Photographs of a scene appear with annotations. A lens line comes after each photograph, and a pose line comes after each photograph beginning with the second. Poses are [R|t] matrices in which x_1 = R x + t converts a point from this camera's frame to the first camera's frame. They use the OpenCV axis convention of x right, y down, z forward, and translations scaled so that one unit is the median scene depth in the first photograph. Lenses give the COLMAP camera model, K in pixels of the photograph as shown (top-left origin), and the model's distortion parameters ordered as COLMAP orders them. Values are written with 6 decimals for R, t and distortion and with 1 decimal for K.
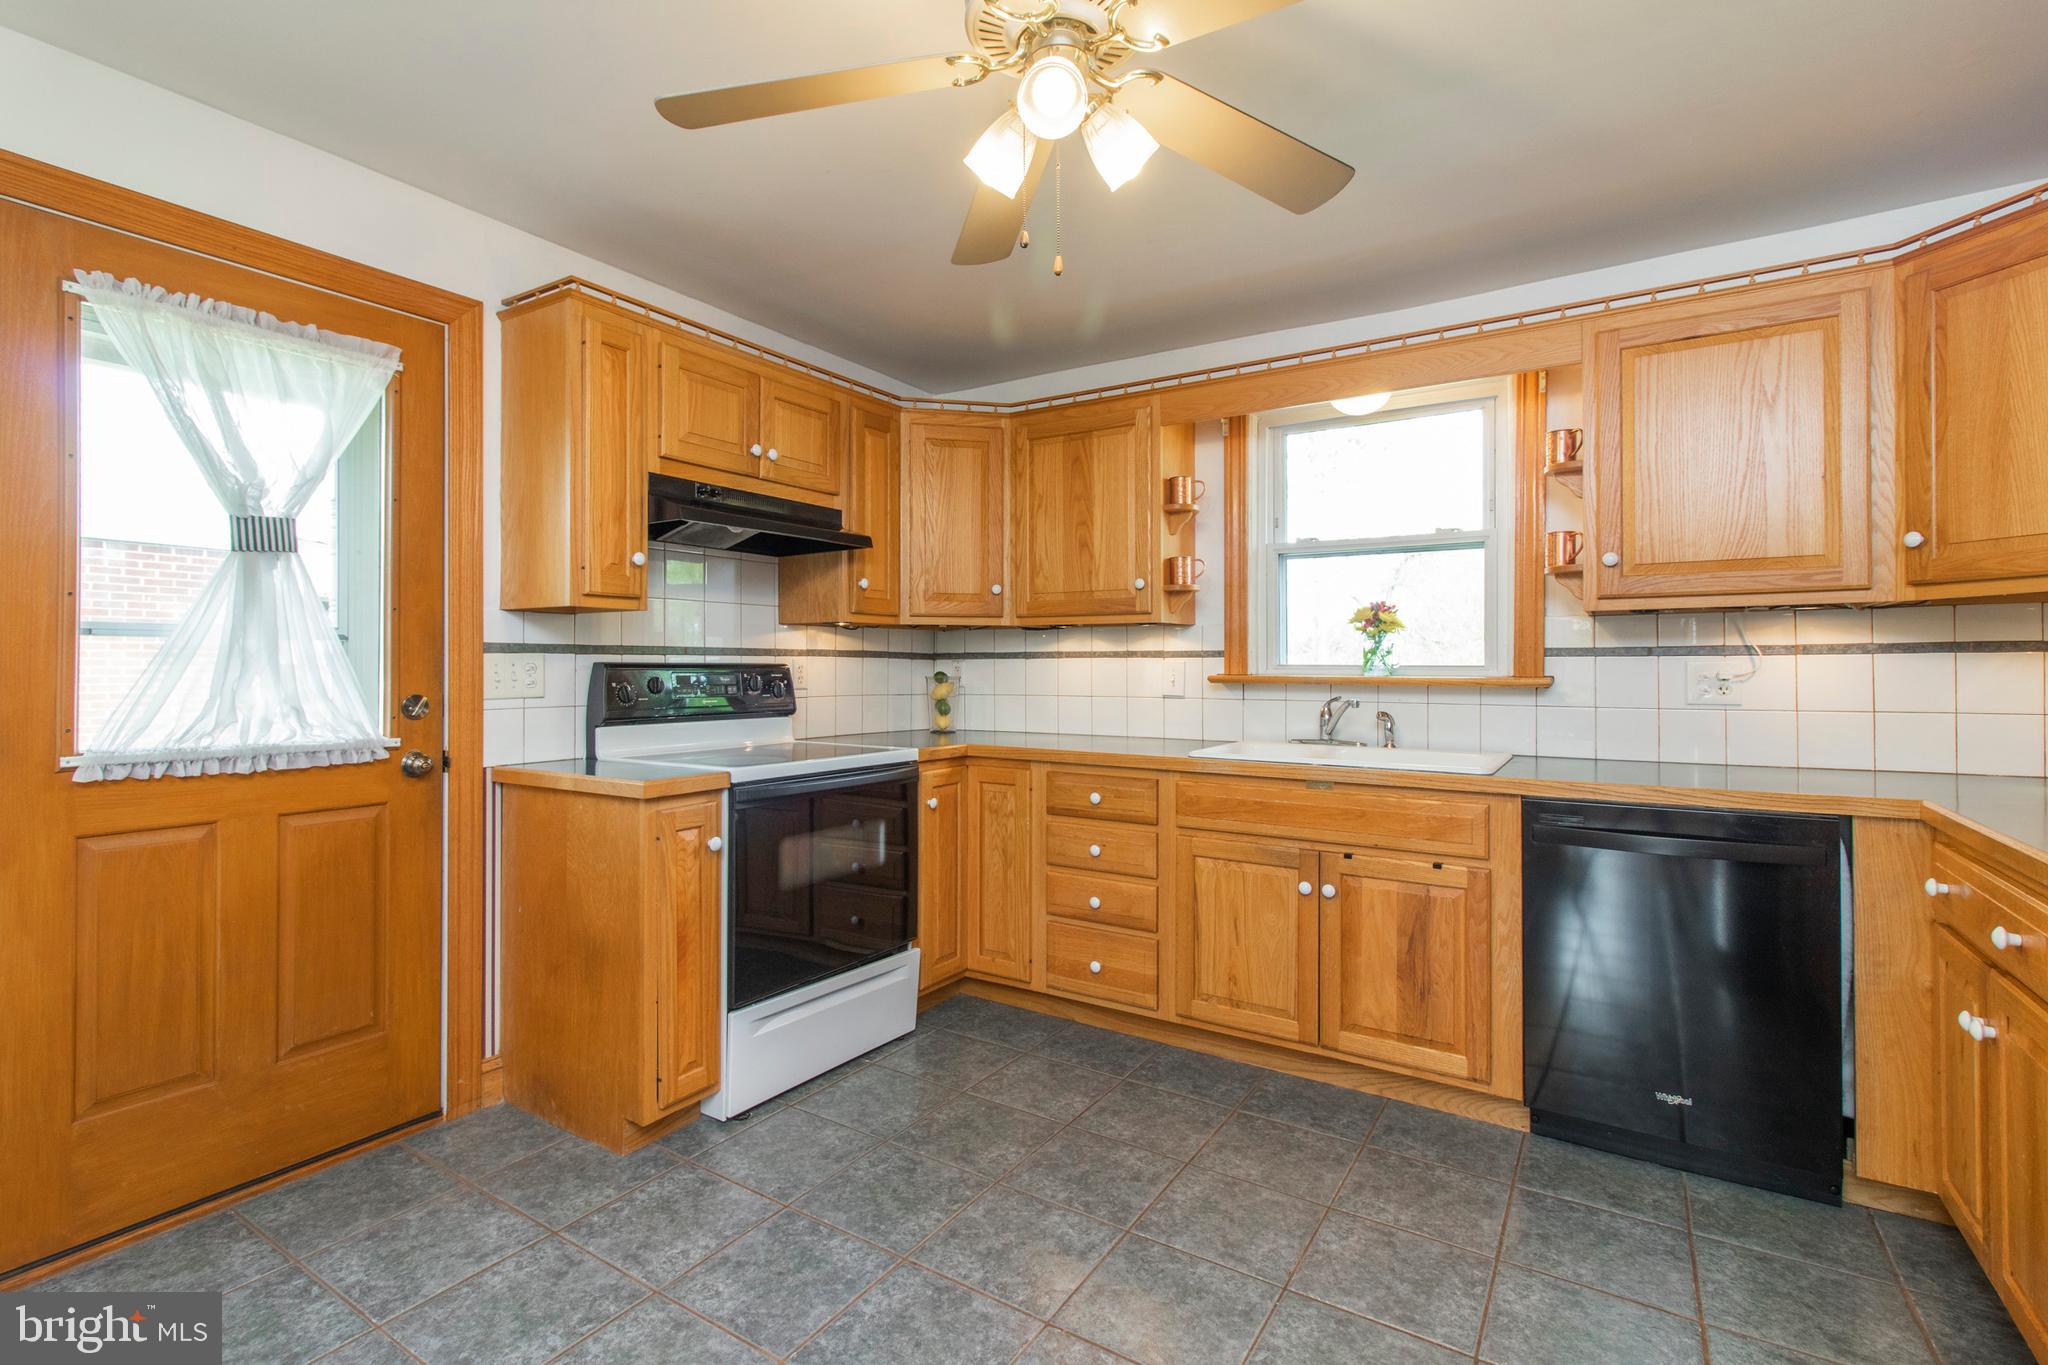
lens RADIAL K [[945.9, 0, 993.7], [0, 945.9, 660.3], [0, 0, 1]] dist [-0.000146, -0.000439]
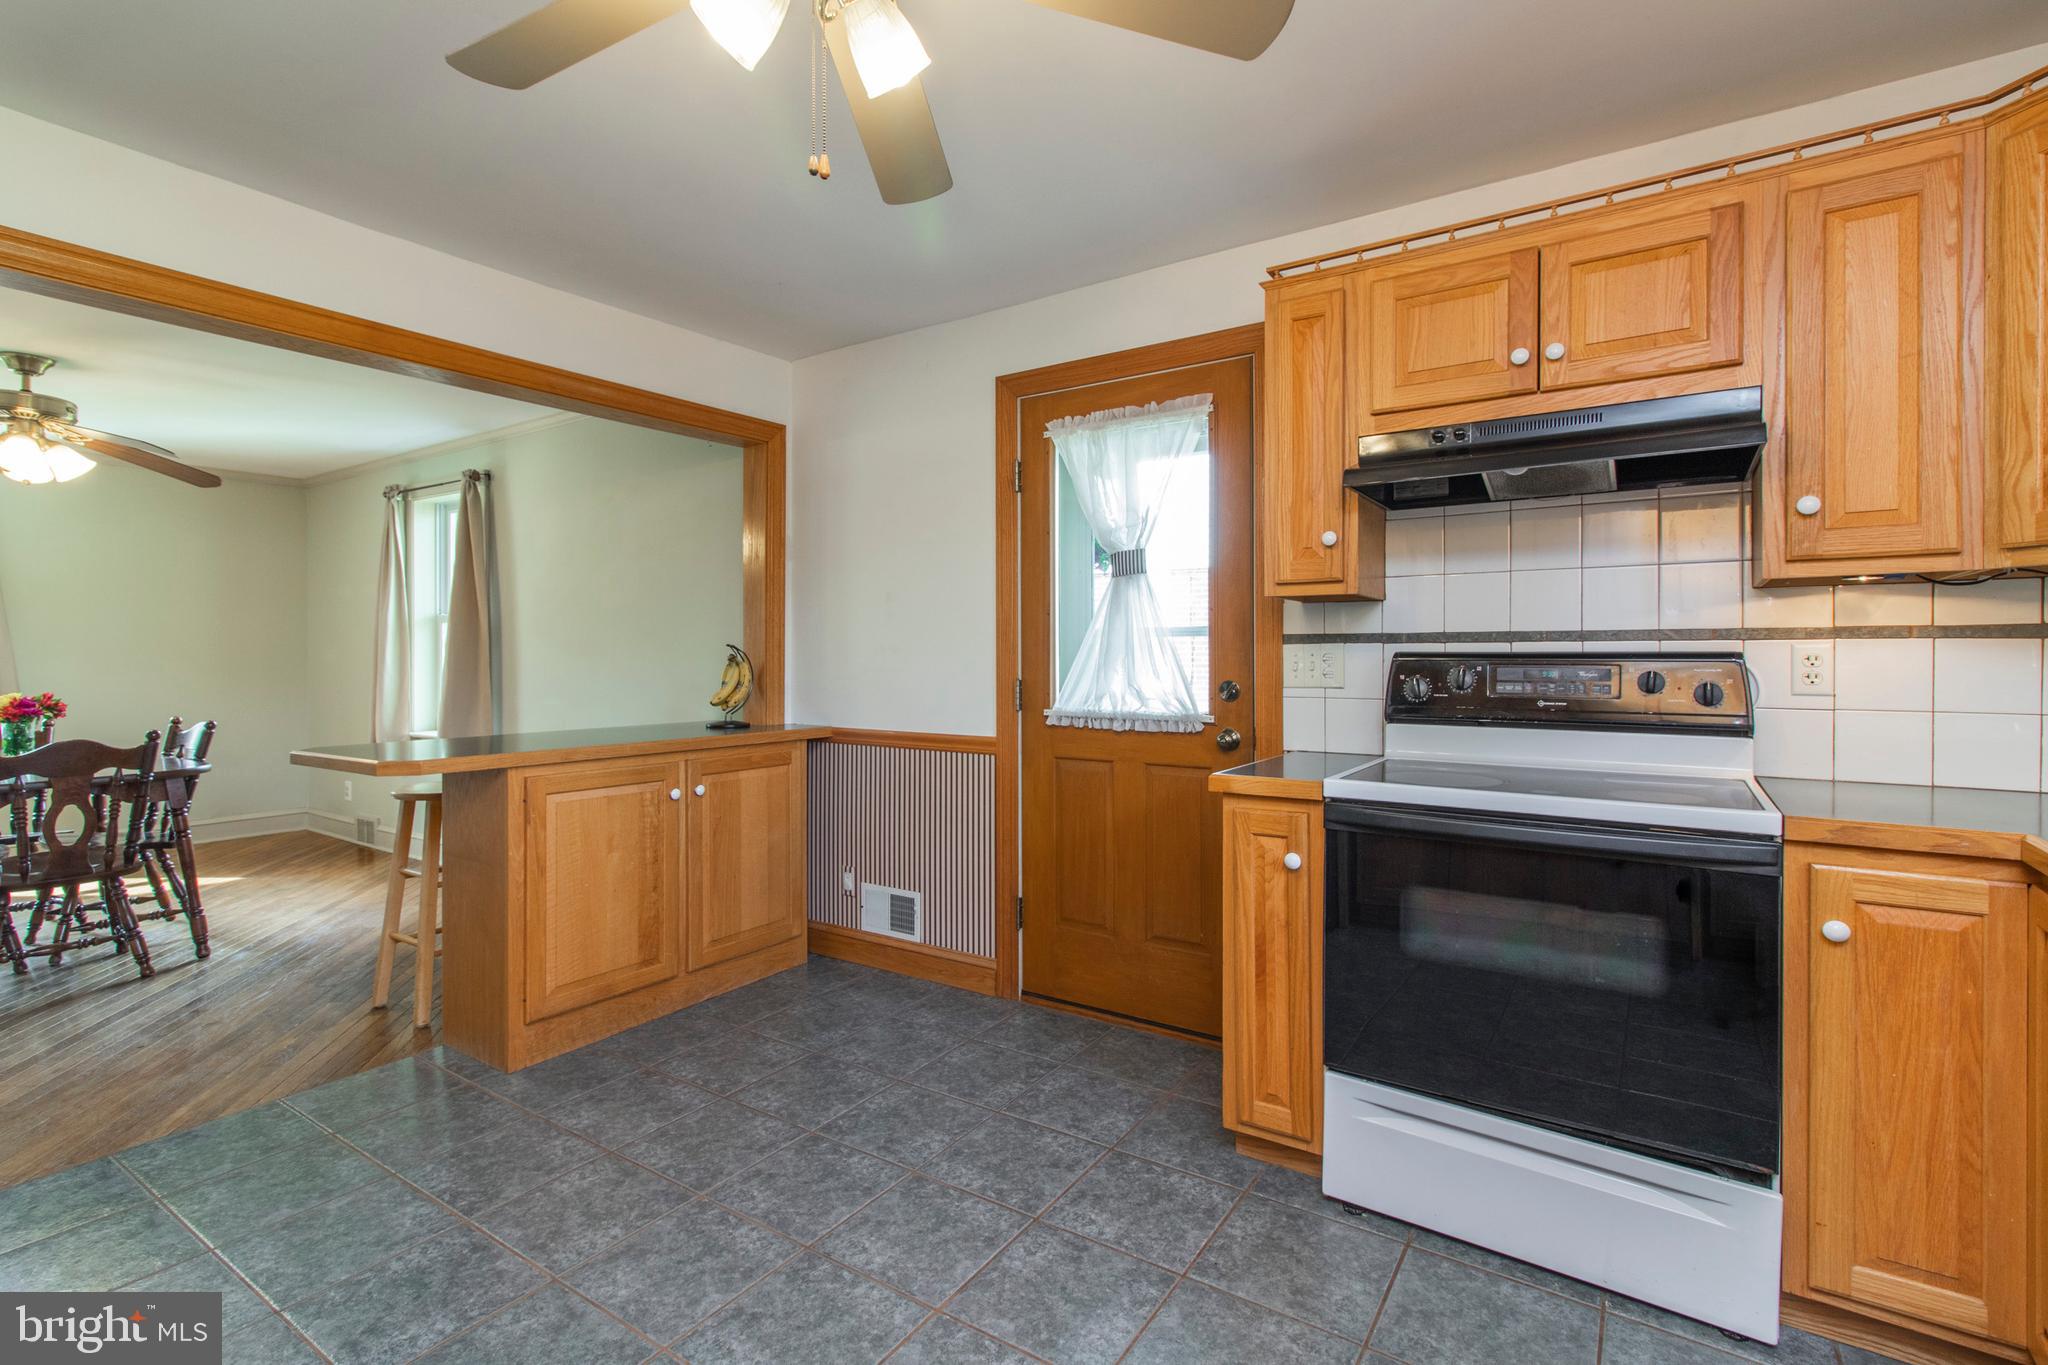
lens RADIAL K [[934.6, 0, 1014.5], [0, 934.6, 661.3], [0, 0, 1]] dist [0.001426, 0.000163]
pose [[-0.004099, 0.005205, -0.999978, 0.480866], [0.005810, 0.999970, 0.005181, 0.004202], [0.999975, -0.005789, -0.004129, 0.639412]]
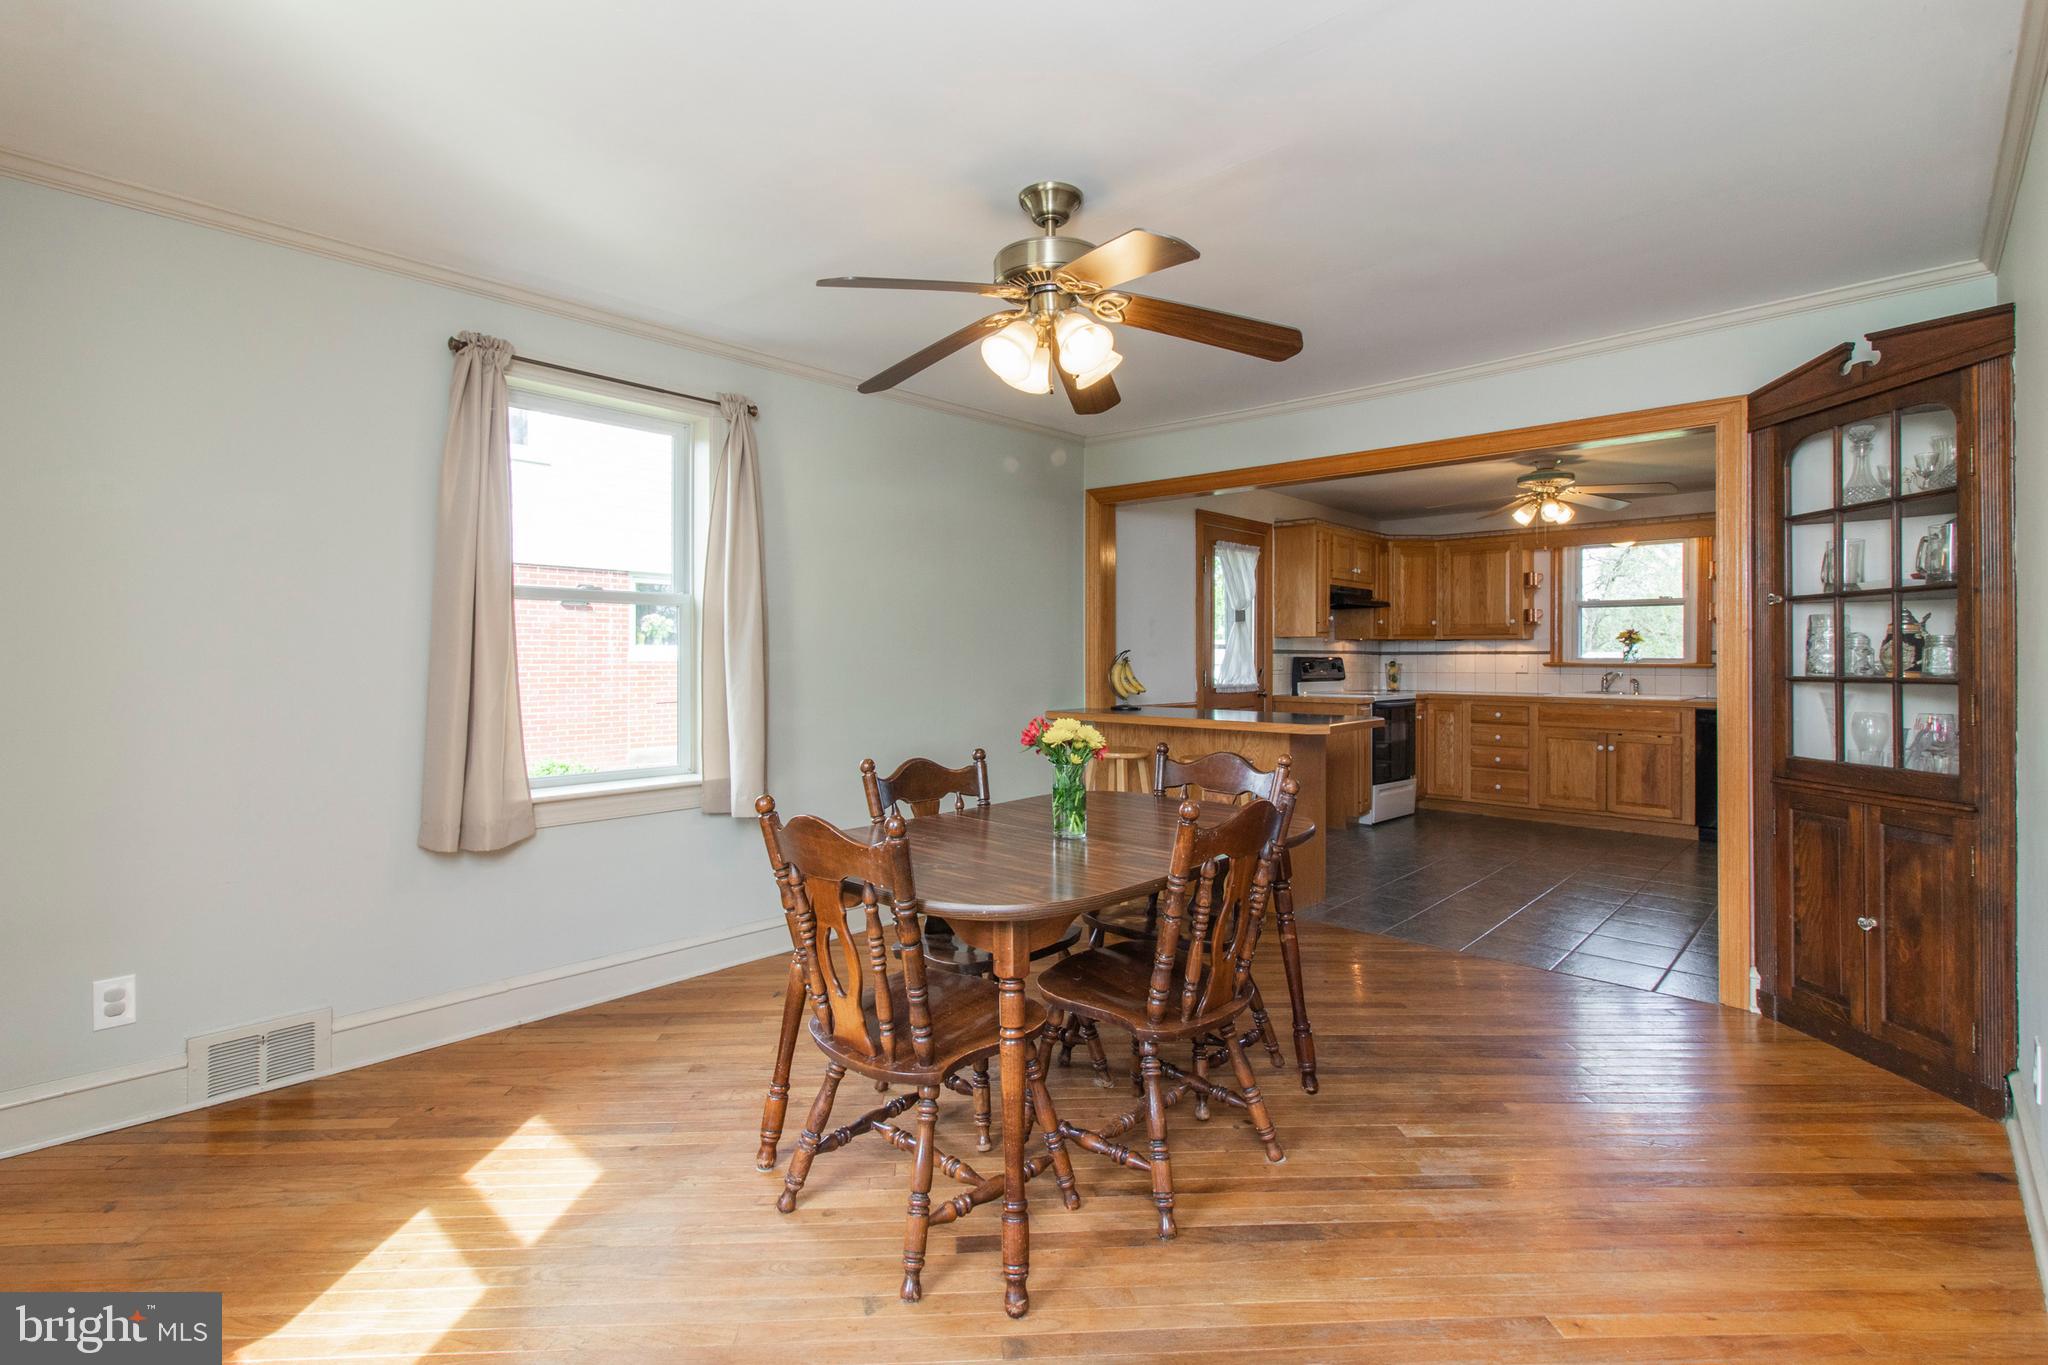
lens RADIAL K [[926.1, 0, 1020.2], [0, 926.1, 662.8], [0, 0, 1]] dist [0.000406, 0.000336]
pose [[0.987199, 0.001714, -0.159482, -0.732226], [0.000012, 0.999941, 0.010825, -0.008002], [0.159491, -0.010688, 0.987142, -1.523779]]
